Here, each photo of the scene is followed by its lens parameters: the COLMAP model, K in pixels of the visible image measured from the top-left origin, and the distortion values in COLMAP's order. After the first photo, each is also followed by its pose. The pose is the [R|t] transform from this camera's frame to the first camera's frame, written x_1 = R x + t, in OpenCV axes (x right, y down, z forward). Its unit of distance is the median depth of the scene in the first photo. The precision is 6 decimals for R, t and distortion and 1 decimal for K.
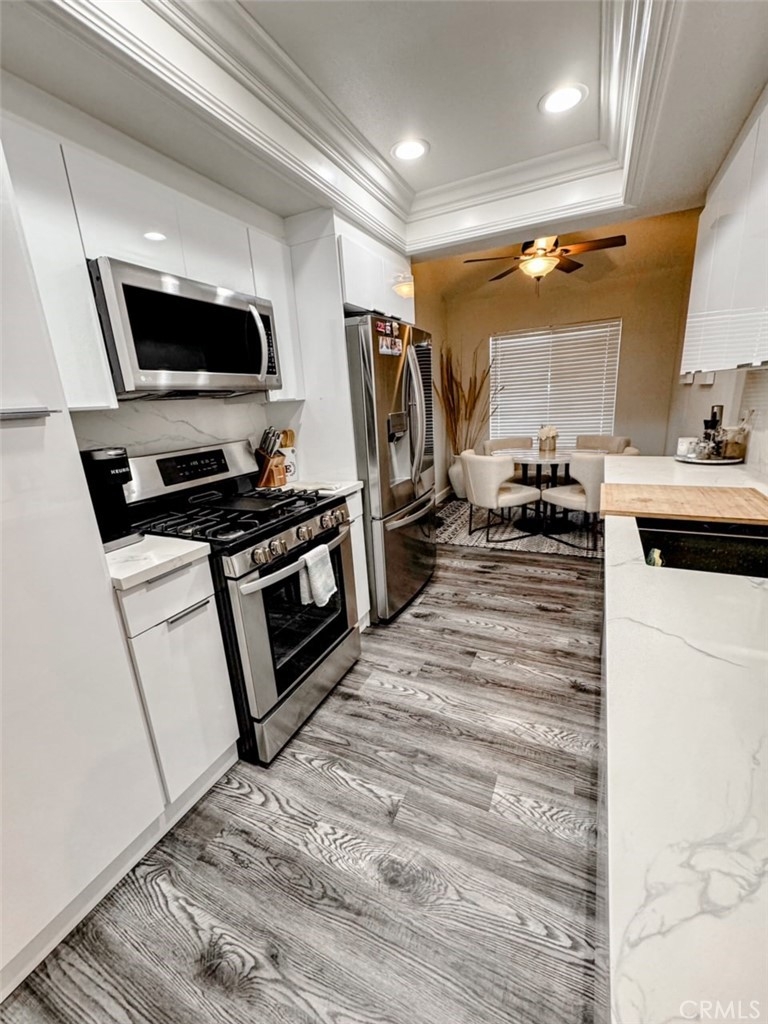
lens RADIAL K [[412.9, 0, 387.3], [0, 412.9, 513.4], [0, 0, 1]] dist [-0.001501, -0.000116]
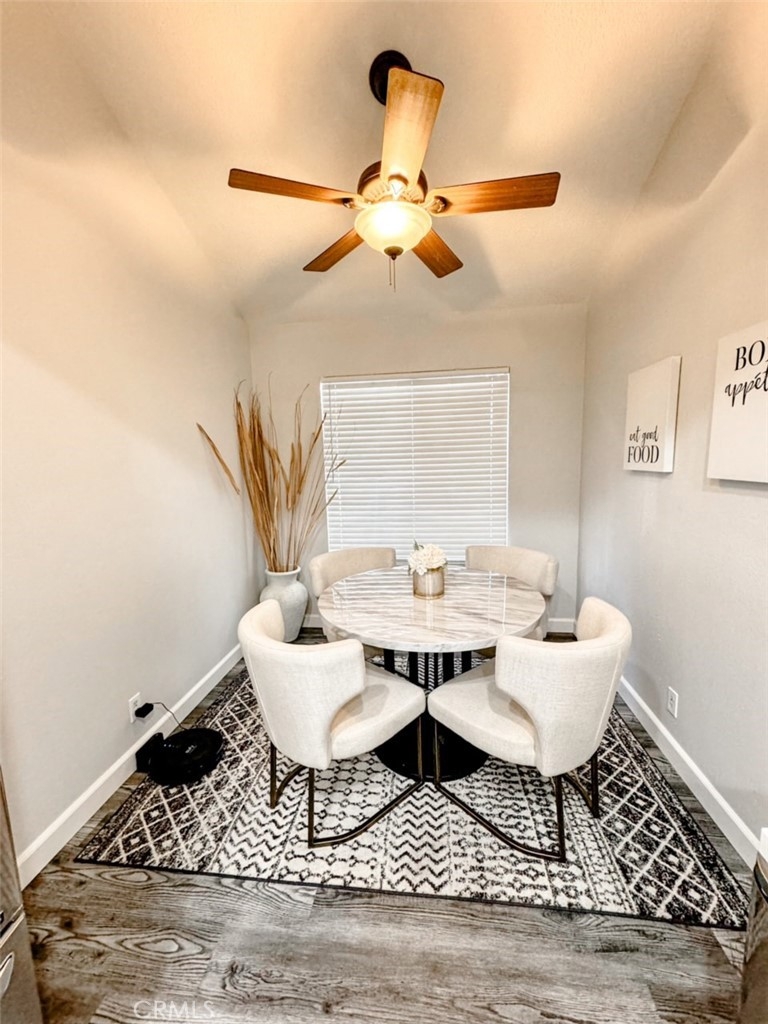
lens RADIAL K [[412.9, 0, 387.2], [0, 412.9, 511.5], [0, 0, 1]] dist [-0.001501, -0.000116]
pose [[0.943128, -0.008759, 0.332314, 0.165510], [0.059029, 0.988179, -0.141483, -0.169945], [-0.327147, 0.153052, 0.932497, 0.504939]]
